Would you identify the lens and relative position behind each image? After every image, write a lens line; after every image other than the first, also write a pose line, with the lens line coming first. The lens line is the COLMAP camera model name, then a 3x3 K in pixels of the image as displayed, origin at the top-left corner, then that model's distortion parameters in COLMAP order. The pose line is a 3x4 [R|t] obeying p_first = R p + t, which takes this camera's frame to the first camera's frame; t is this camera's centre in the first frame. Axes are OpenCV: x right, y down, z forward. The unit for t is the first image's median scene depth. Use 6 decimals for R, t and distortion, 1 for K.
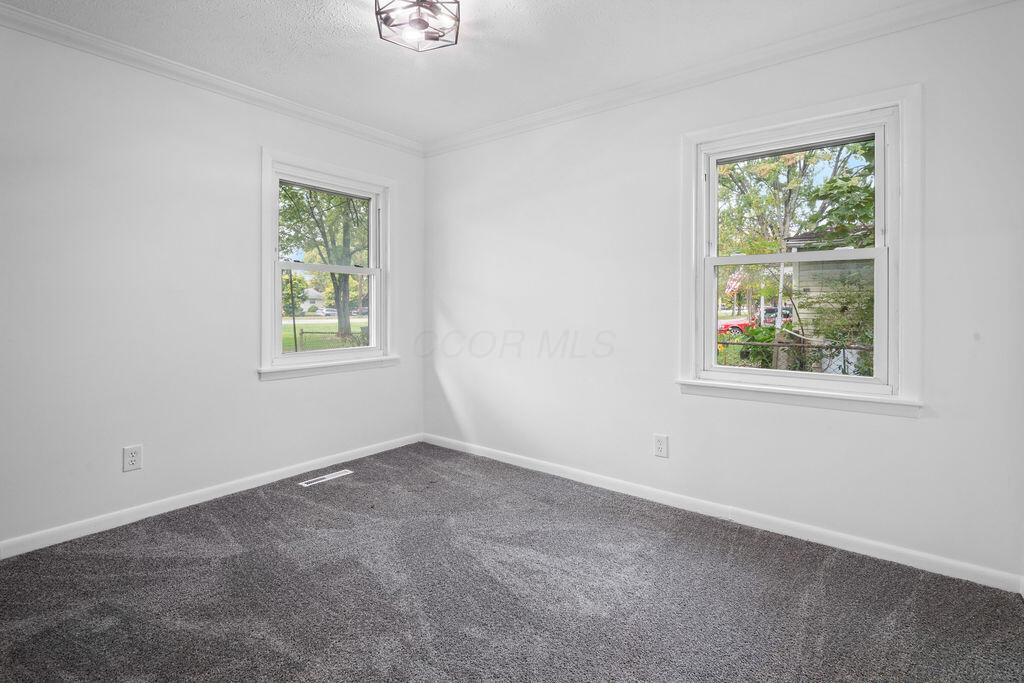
lens RADIAL K [[493.7, 0, 522.5], [0, 493.7, 312.4], [0, 0, 1]] dist [0.003219, -0.000243]
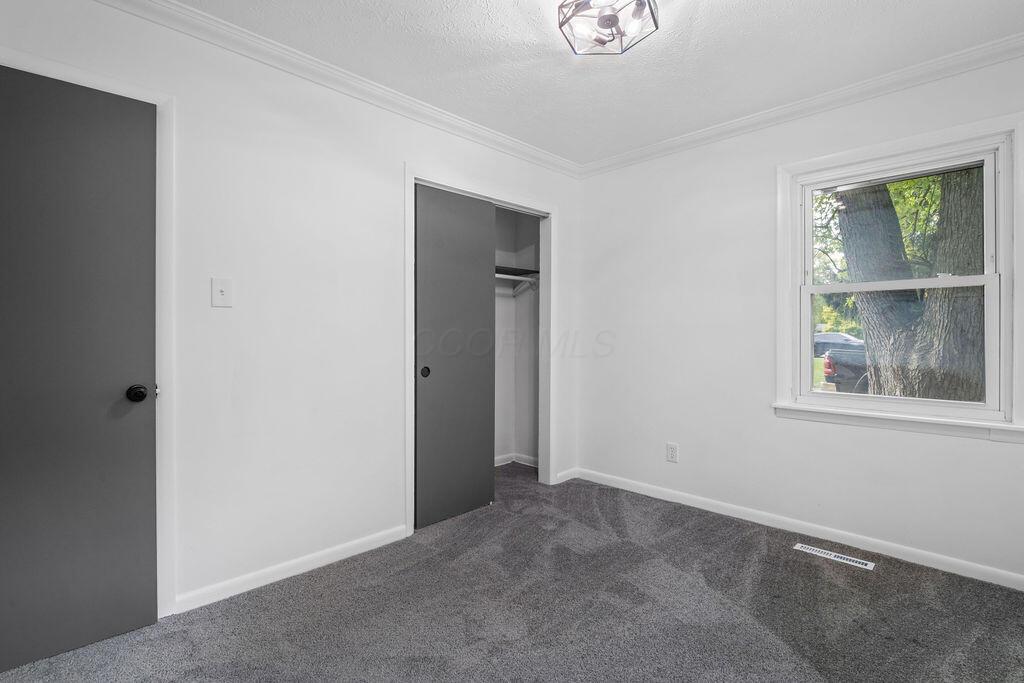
lens RADIAL K [[493.7, 0, 511.1], [0, 493.7, 338.5], [0, 0, 1]] dist [0.003219, -0.000243]
pose [[-0.138245, 0.002457, -0.990395, 0.532100], [-0.013573, 0.999898, 0.004376, -0.006740], [0.990305, 0.014048, -0.138197, 0.710707]]
